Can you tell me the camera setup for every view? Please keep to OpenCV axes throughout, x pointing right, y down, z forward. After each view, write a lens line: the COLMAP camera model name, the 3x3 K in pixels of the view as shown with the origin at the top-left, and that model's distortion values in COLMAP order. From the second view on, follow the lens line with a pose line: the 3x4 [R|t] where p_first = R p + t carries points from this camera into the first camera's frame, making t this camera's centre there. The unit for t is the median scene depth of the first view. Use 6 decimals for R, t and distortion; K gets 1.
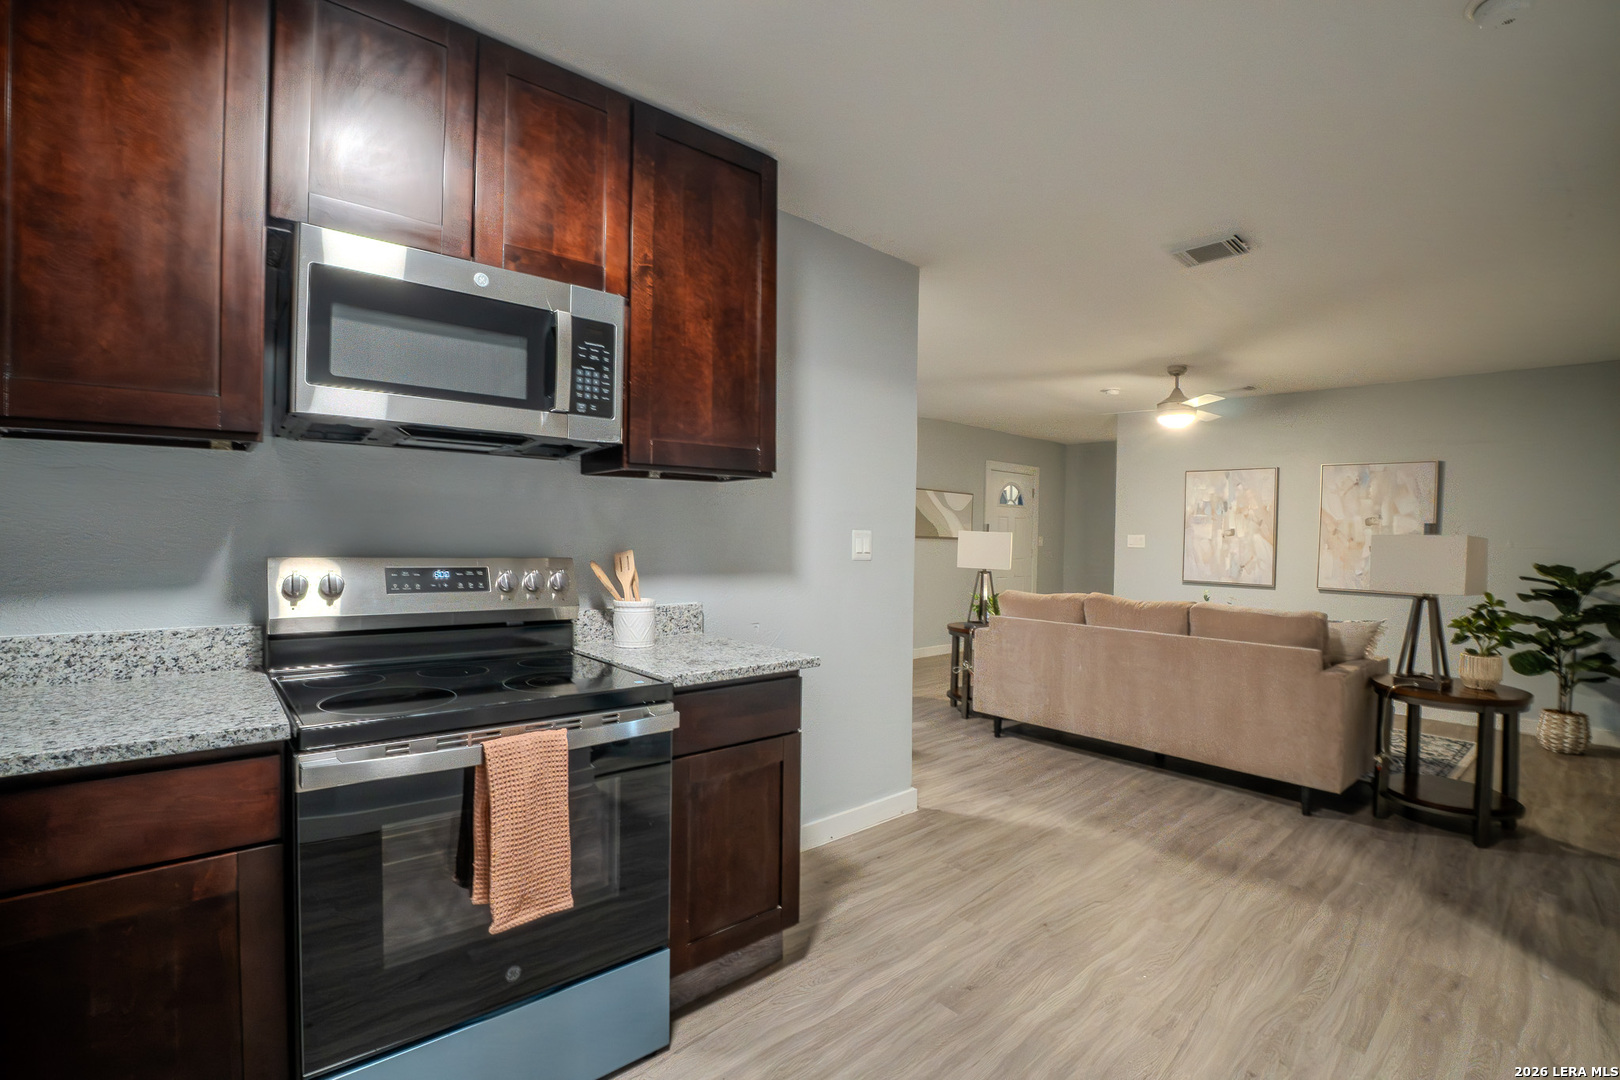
lens RADIAL K [[732.3, 0, 813.7], [0, 732.3, 543.9], [0, 0, 1]] dist [-0.047676, 0.010300]
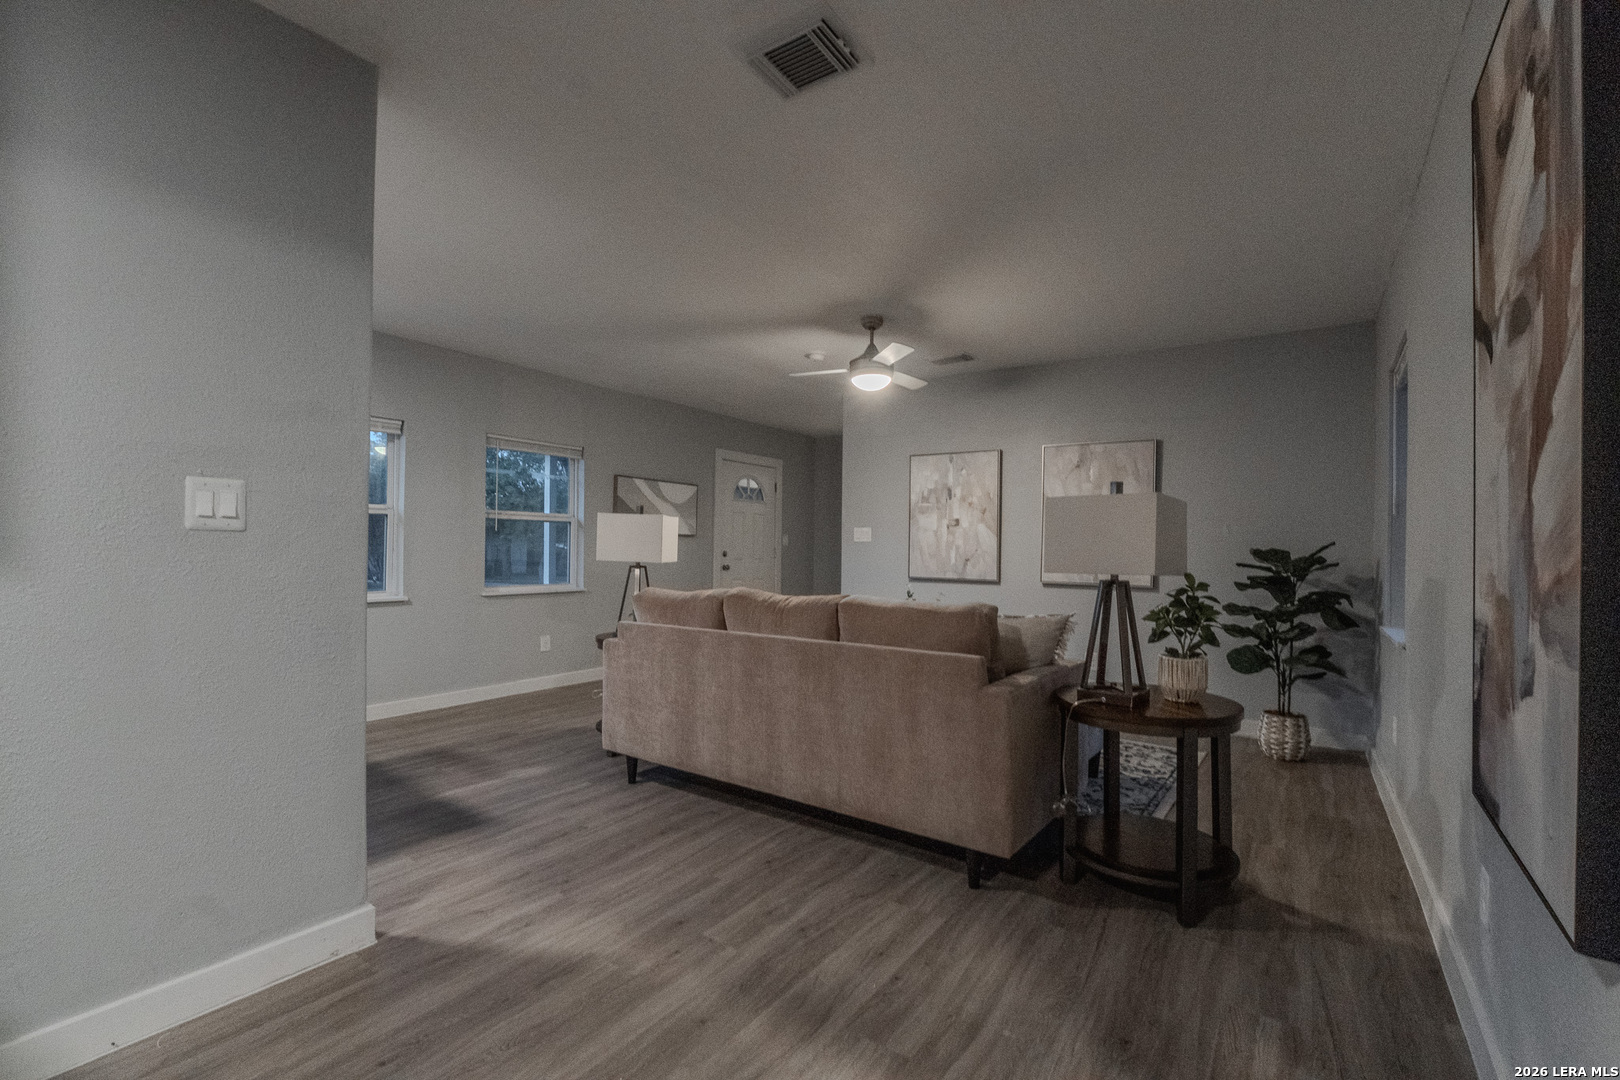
lens RADIAL K [[707.3, 0, 802.7], [0, 707.3, 542.7], [0, 0, 1]] dist [-0.000346, 0.000594]
pose [[0.975420, -0.005353, 0.220290, 0.286161], [0.009666, 0.999782, -0.018504, 0.034444], [-0.220143, 0.020178, 0.975259, 0.261631]]
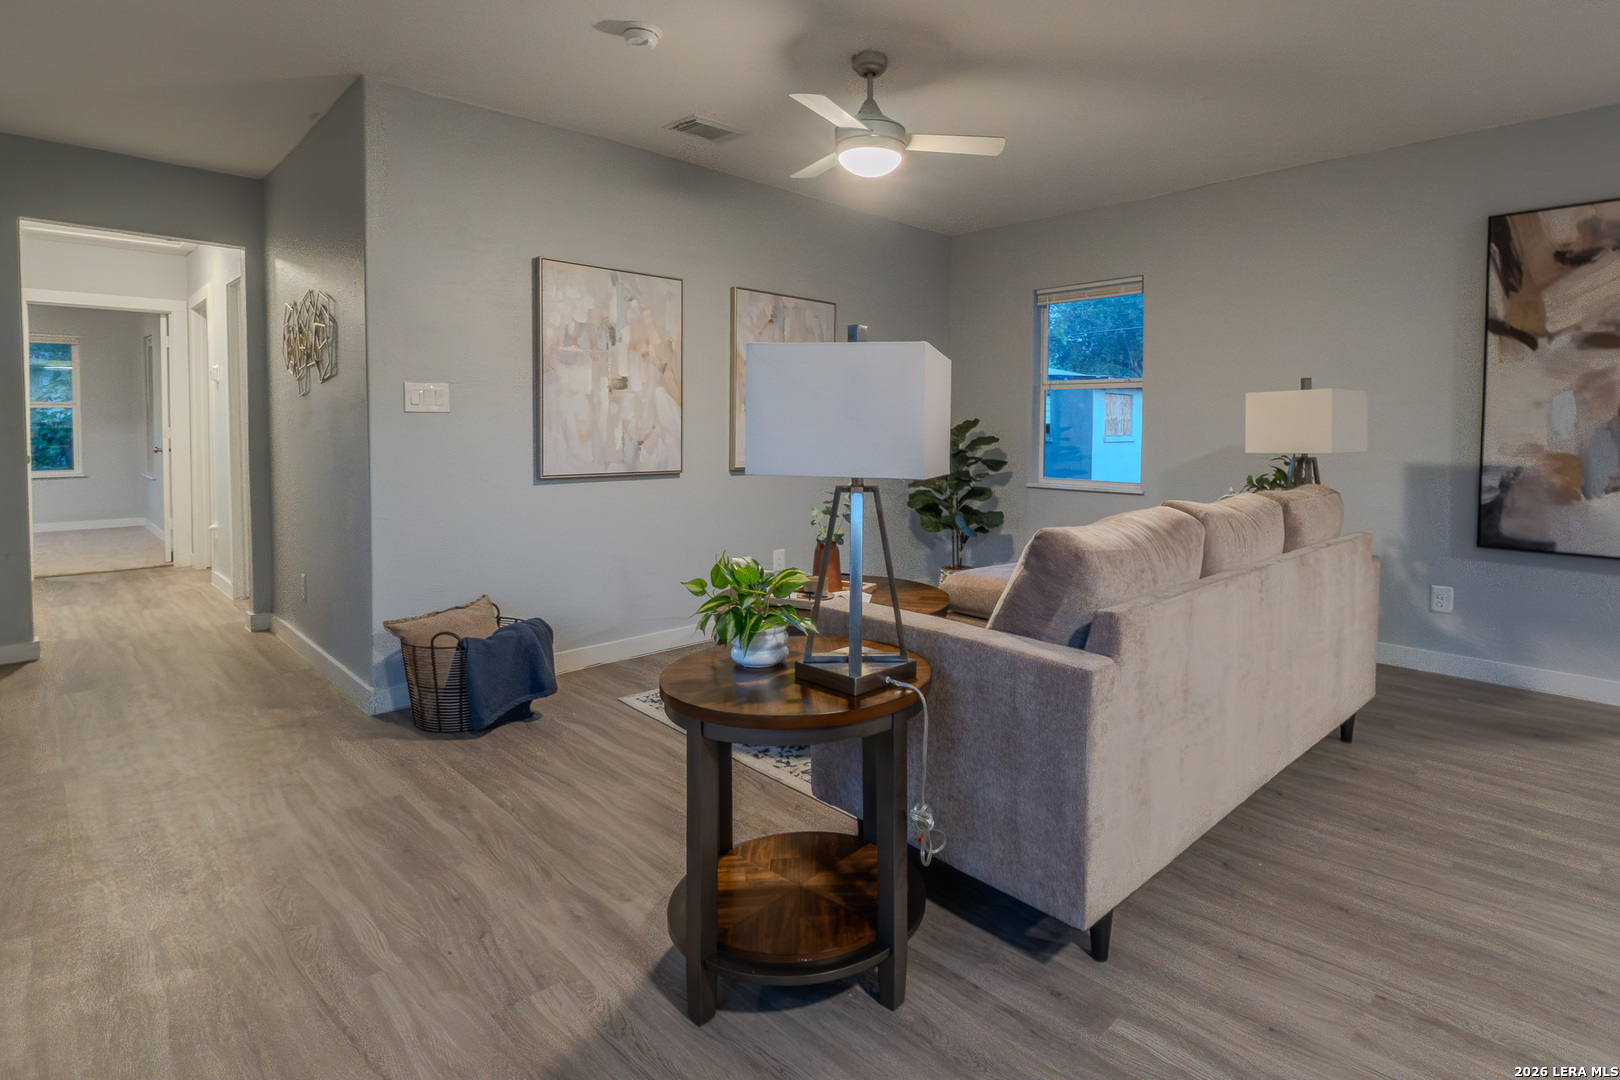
lens RADIAL K [[830.1, 0, 894.8], [0, 830.1, 458.2], [0, 0, 1]] dist [-0.015030, 0.000052]
pose [[-0.080327, -0.059036, 0.995019, -0.122986], [0.004712, 0.998211, 0.059606, 0.007198], [-0.996757, 0.009477, -0.079905, 1.217889]]
